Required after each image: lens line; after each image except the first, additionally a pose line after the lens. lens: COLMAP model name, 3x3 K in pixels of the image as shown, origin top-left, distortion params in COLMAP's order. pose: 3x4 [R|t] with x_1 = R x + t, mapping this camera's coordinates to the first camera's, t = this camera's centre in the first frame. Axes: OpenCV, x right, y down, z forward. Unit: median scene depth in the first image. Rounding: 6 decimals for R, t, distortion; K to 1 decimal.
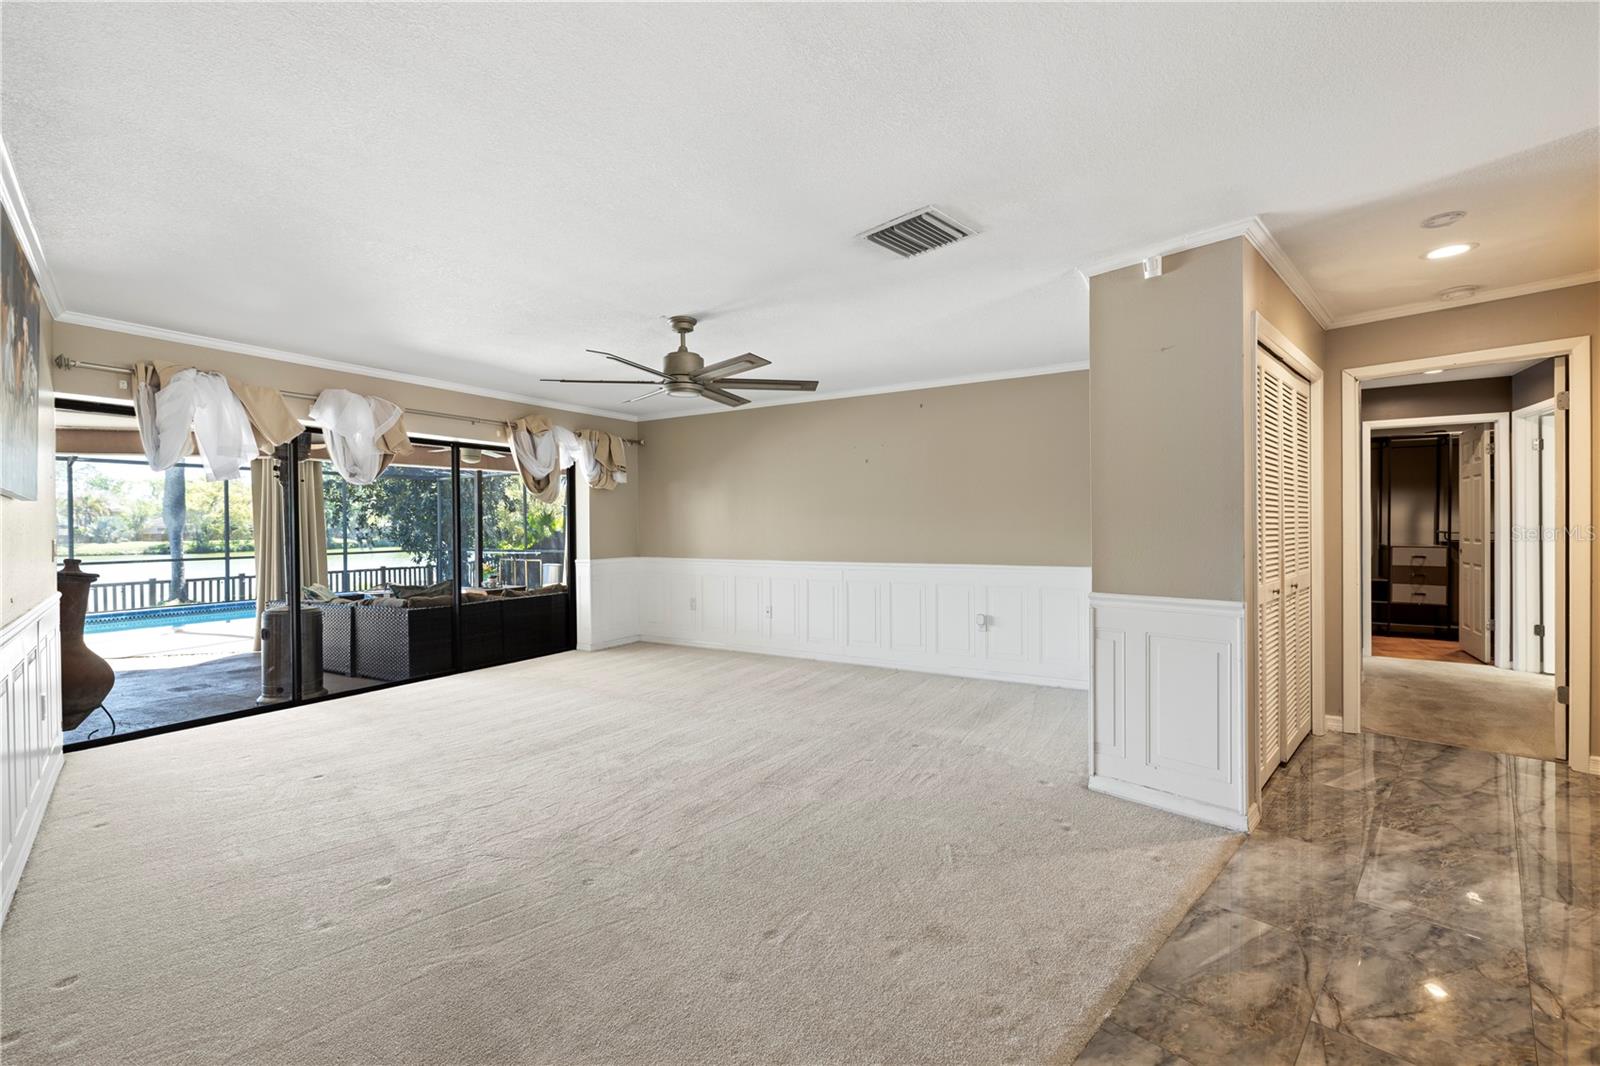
lens RADIAL K [[675.9, 0, 801.2], [0, 675.9, 534.0], [0, 0, 1]] dist [0.002659, 0.001483]
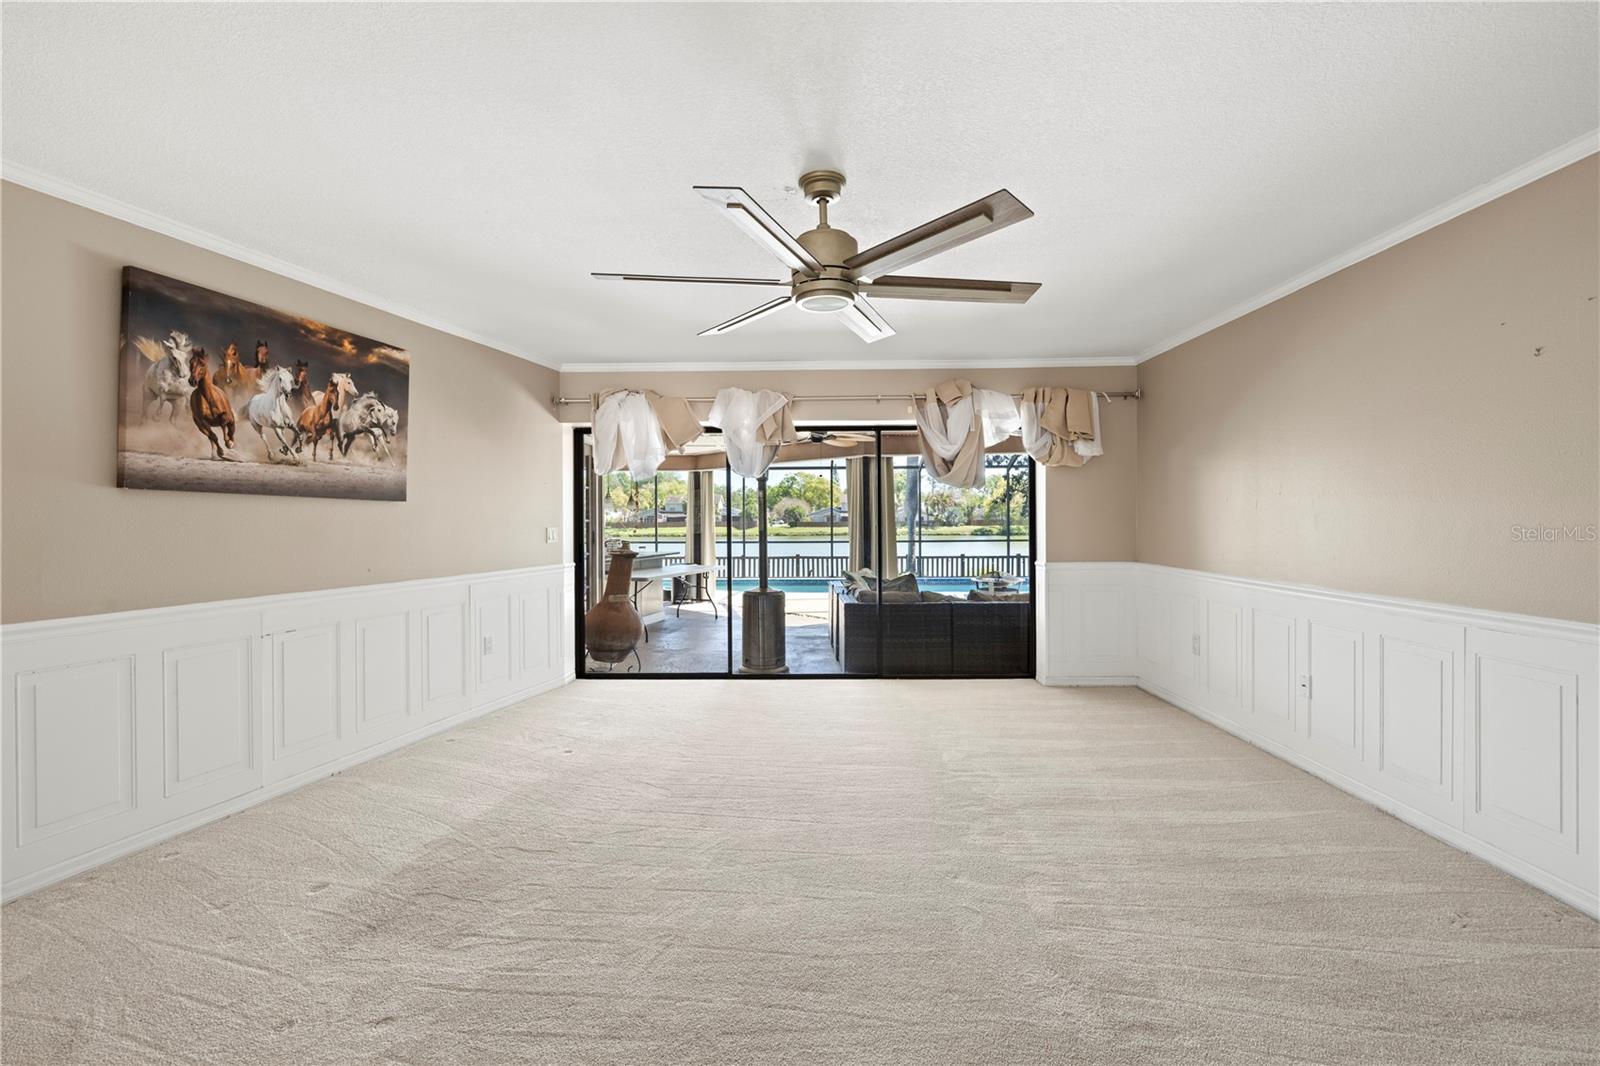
lens RADIAL K [[675.9, 0, 782.6], [0, 675.9, 519.8], [0, 0, 1]] dist [0.002659, 0.001483]
pose [[0.500750, 0.007616, -0.865559, 0.196519], [-0.011247, 0.999934, 0.002291, -0.007804], [0.865519, 0.008587, 0.500802, 0.392466]]
